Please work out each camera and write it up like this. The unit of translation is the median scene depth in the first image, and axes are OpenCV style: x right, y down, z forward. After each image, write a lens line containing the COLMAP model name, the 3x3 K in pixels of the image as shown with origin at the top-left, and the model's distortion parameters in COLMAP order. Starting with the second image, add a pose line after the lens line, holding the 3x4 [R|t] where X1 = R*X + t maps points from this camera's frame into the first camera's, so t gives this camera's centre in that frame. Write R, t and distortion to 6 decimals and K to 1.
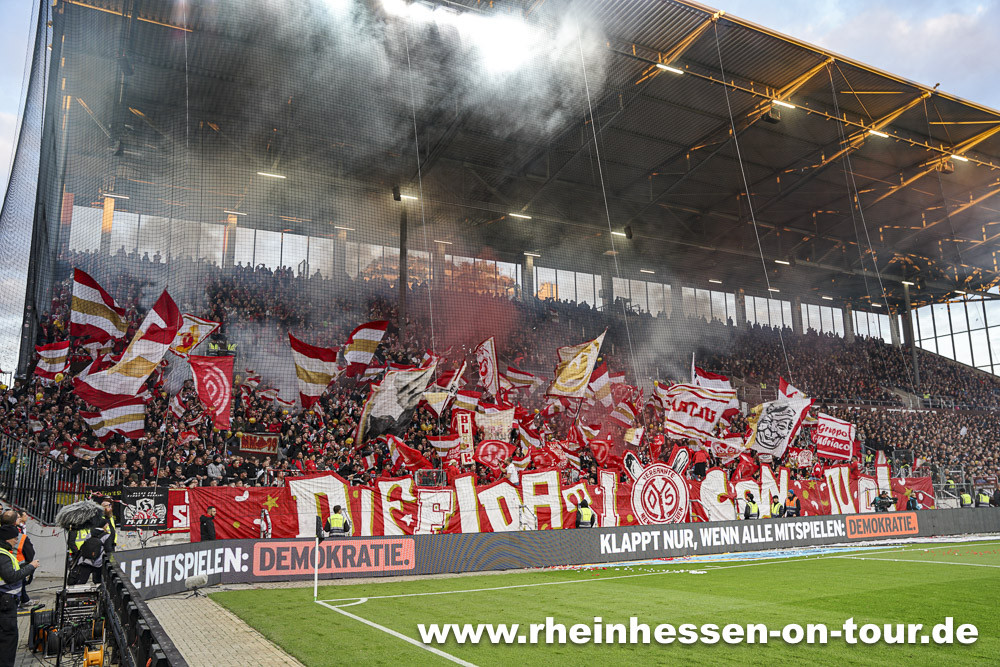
lens RADIAL K [[815.6, 0, 500.0], [0, 815.6, 333.5], [0, 0, 1]] dist [-0.140177, 0.182927]
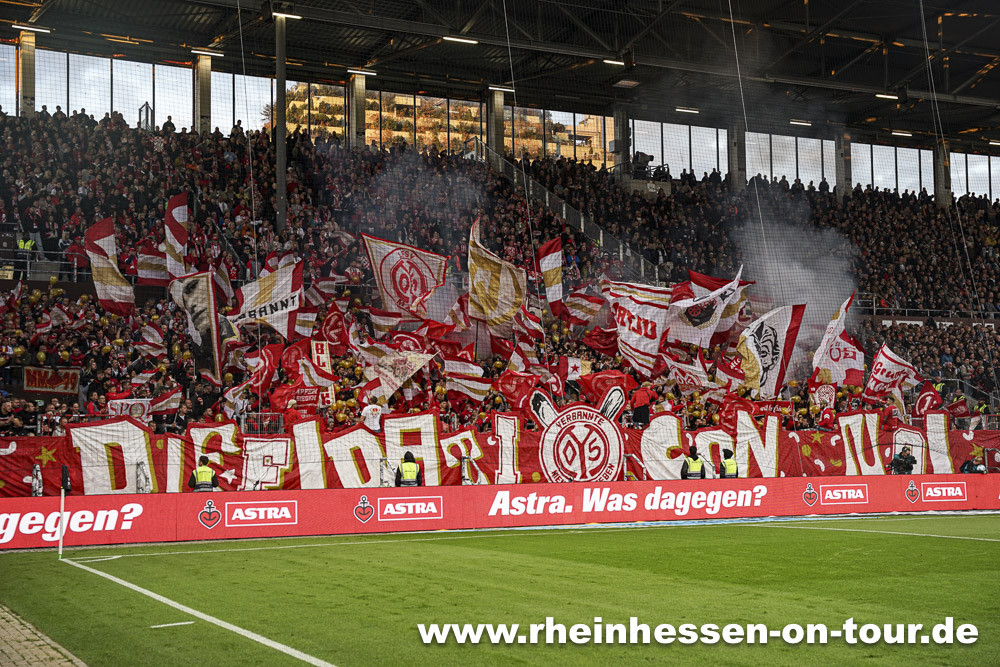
lens RADIAL K [[1370.7, 0, 500.0], [0, 1370.7, 333.5], [0, 0, 1]] dist [0.063401, 0.396605]
pose [[0.999408, -0.000804, -0.034383, 0.167391], [0.004521, 0.994122, 0.108174, -0.045685], [0.034094, -0.108266, 0.993537, -0.270212]]
